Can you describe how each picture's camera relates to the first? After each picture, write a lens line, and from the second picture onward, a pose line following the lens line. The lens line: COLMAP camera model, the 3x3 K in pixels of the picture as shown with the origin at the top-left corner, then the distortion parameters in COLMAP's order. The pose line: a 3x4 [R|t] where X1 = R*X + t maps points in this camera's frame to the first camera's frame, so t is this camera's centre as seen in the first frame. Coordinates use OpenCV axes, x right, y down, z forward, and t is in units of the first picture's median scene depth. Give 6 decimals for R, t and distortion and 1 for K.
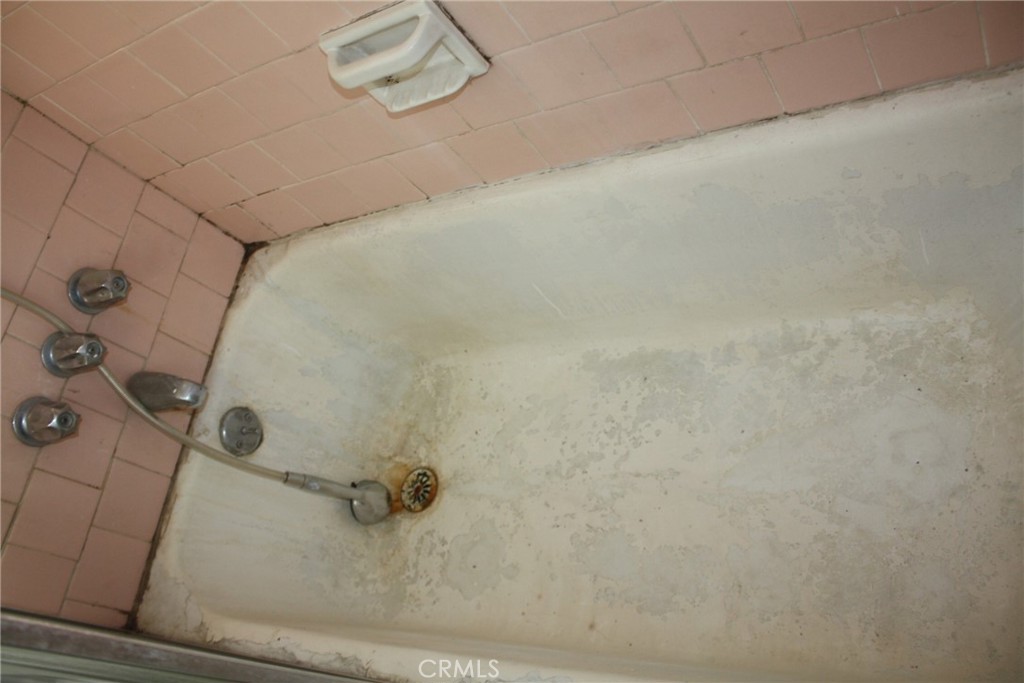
lens RADIAL K [[866.2, 0, 512.0], [0, 866.2, 341.5], [0, 0, 1]] dist [-0.166568, 0.157858]
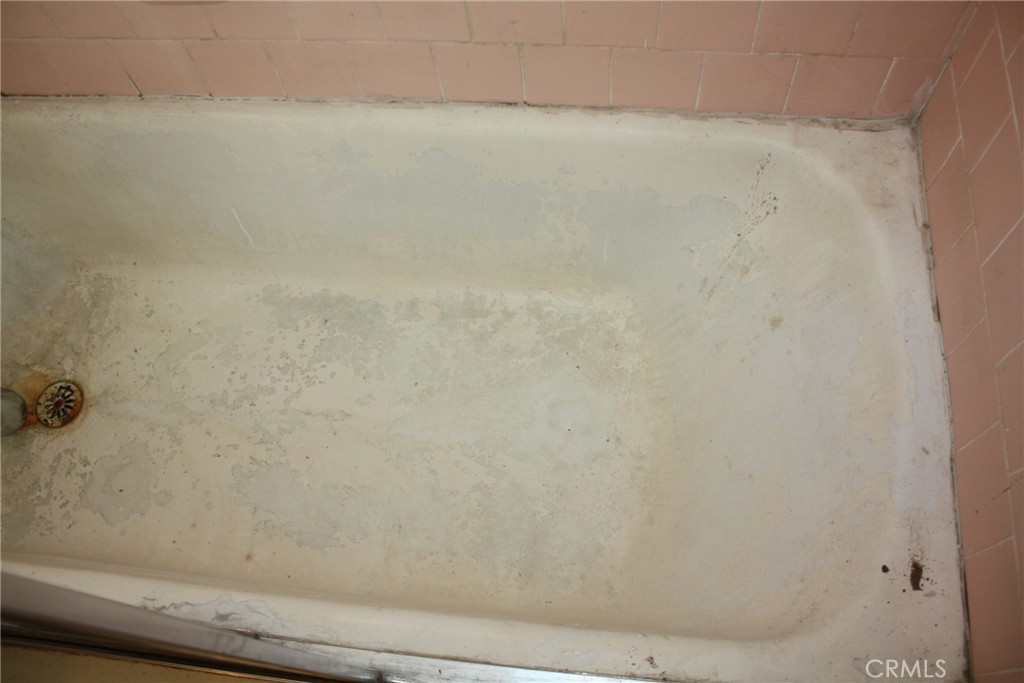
lens RADIAL K [[866.2, 0, 512.0], [0, 866.2, 341.5], [0, 0, 1]] dist [-0.166568, 0.157858]
pose [[0.880703, 0.137258, 0.453346, -0.120624], [-0.162320, 0.986598, 0.016626, 0.016063], [-0.444988, -0.088230, 0.891180, -0.007189]]
